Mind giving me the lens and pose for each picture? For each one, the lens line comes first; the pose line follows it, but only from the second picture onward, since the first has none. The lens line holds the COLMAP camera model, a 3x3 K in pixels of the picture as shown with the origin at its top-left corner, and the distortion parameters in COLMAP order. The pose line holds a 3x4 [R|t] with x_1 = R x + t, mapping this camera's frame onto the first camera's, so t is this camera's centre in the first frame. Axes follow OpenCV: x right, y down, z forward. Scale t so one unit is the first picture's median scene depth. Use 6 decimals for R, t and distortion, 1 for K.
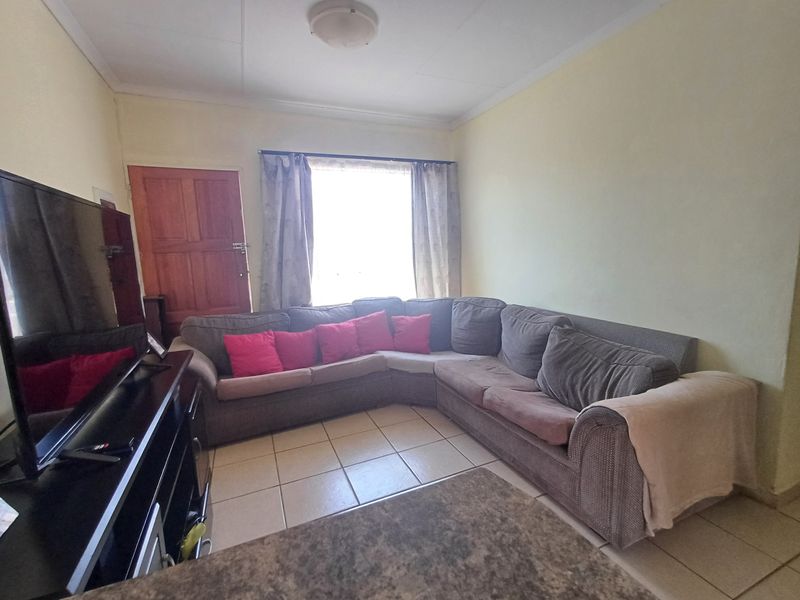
lens RADIAL K [[374.8, 0, 409.6], [0, 374.8, 298.4], [0, 0, 1]] dist [-0.000788, -0.000349]
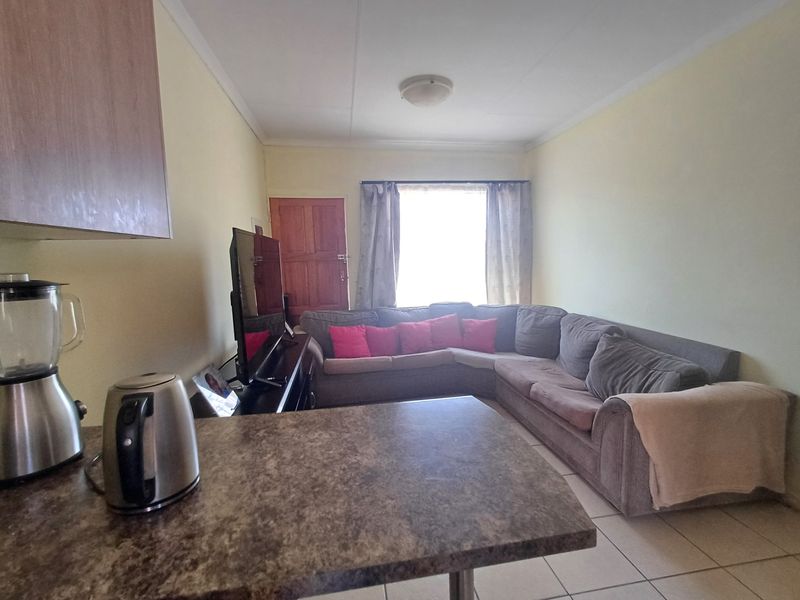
lens RADIAL K [[366.7, 0, 404.0], [0, 366.7, 299.6], [0, 0, 1]] dist [0.000123, 0.000045]
pose [[0.969204, 0.037906, -0.243324, 0.061422], [-0.040278, 0.999177, -0.004780, 0.001305], [0.242942, 0.014433, 0.969933, -0.169428]]
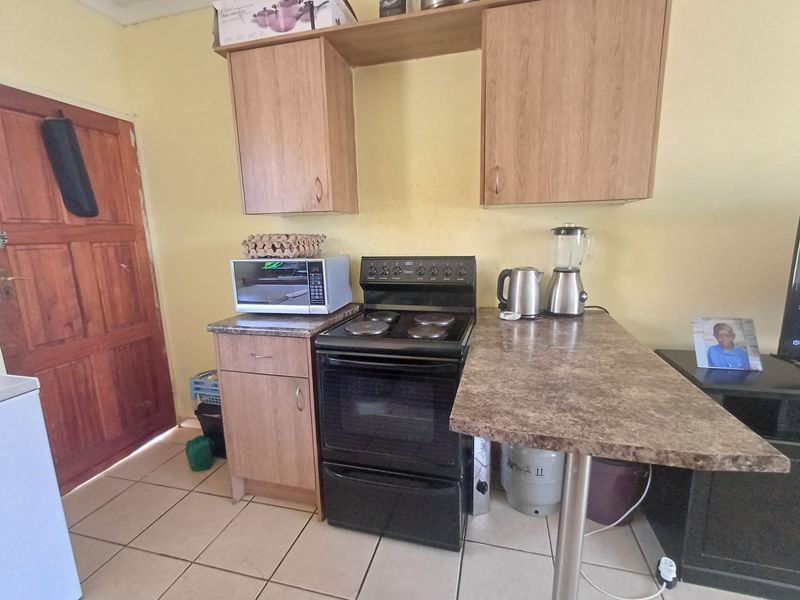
lens RADIAL K [[366.7, 0, 404.0], [0, 366.7, 299.6], [0, 0, 1]] dist [0.000123, 0.000045]
pose [[-0.626894, 0.187033, -0.756322, 0.313470], [-0.063299, 0.955322, 0.288711, -0.036263], [0.776529, 0.228865, -0.587046, 0.143833]]
